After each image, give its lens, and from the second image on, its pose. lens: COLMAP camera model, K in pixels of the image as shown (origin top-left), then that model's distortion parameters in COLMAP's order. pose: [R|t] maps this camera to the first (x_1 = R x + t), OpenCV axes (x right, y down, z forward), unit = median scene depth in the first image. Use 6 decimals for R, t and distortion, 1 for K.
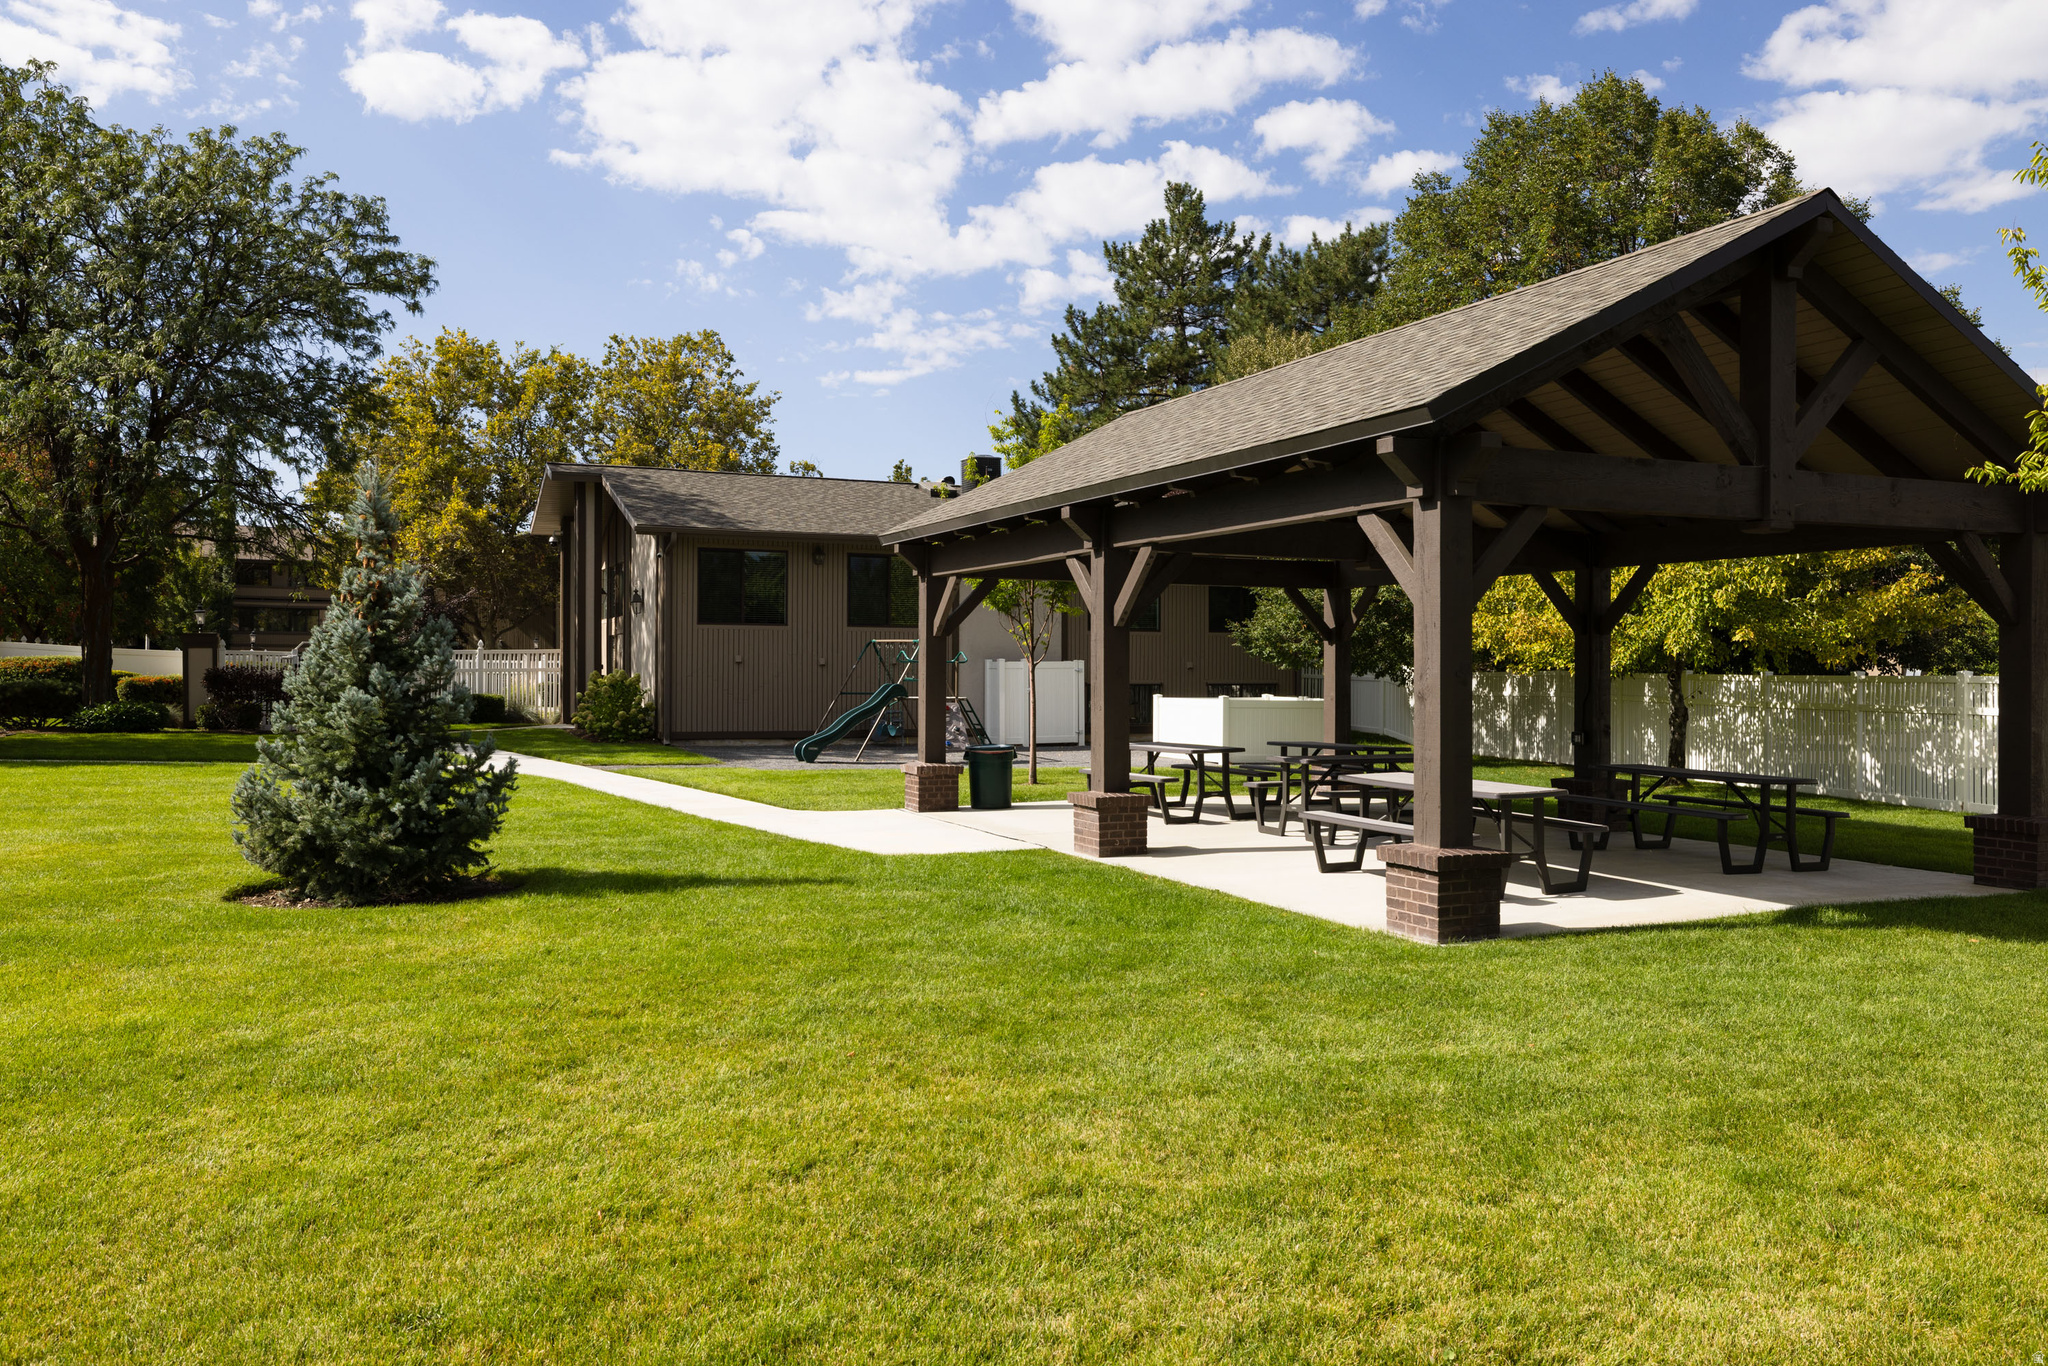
lens RADIAL K [[1521.6, 0, 1030.6], [0, 1521.6, 682.6], [0, 0, 1]] dist [-0.005191, -0.000542]
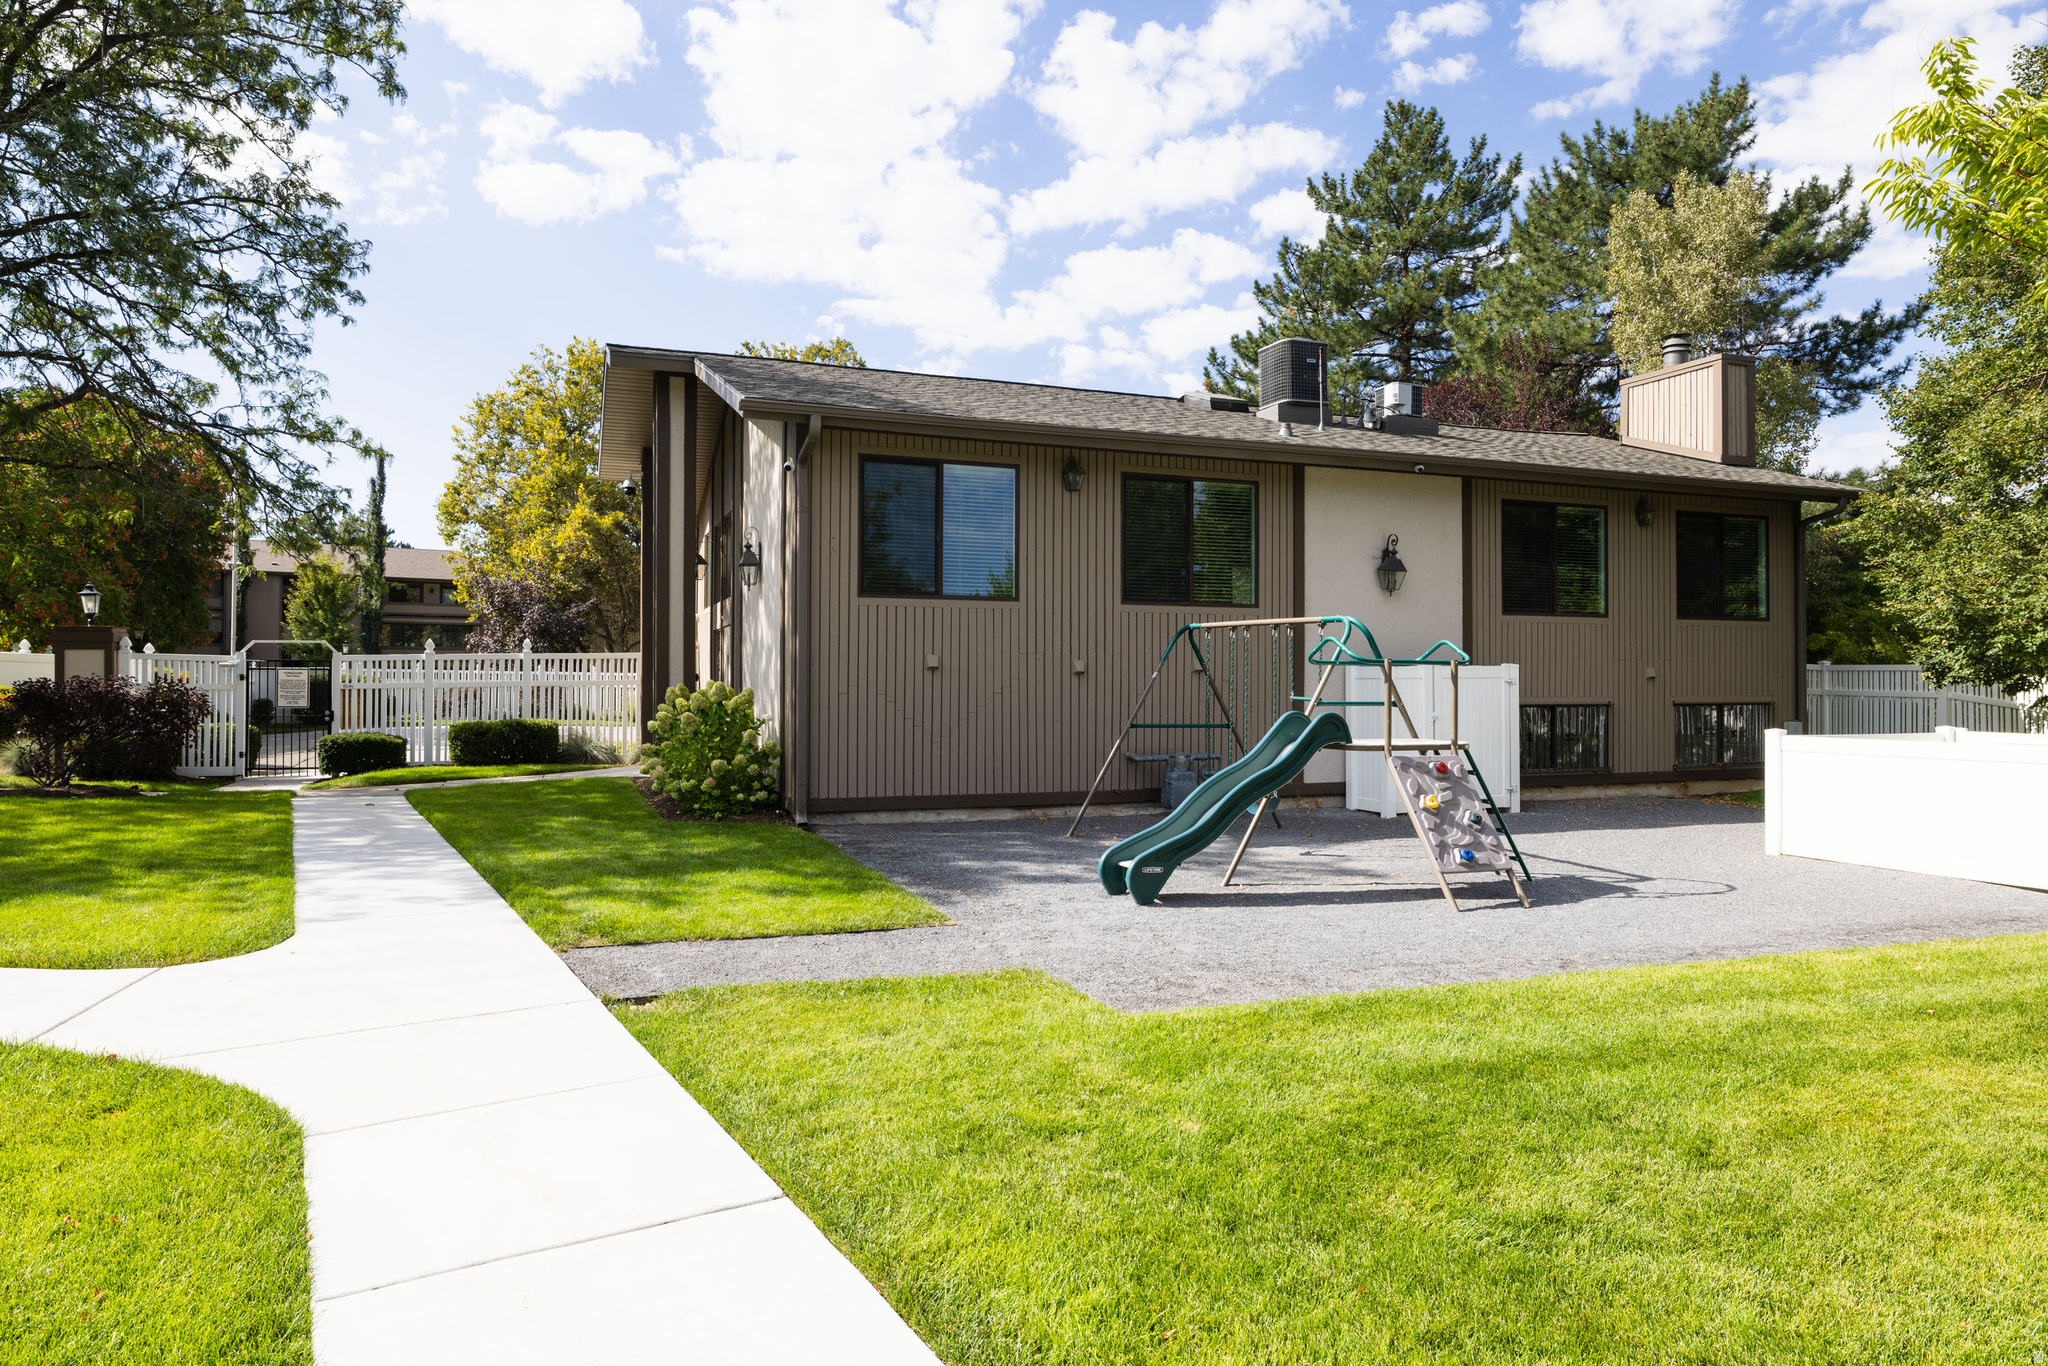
lens RADIAL K [[1254.9, 0, 1017.3], [0, 1254.9, 683.6], [0, 0, 1]] dist [0.003436, 0.000163]
pose [[0.998097, -0.001475, -0.061643, -0.114940], [0.000922, 0.999959, -0.008997, -0.003078], [0.061654, 0.008923, 0.998058, 0.475813]]
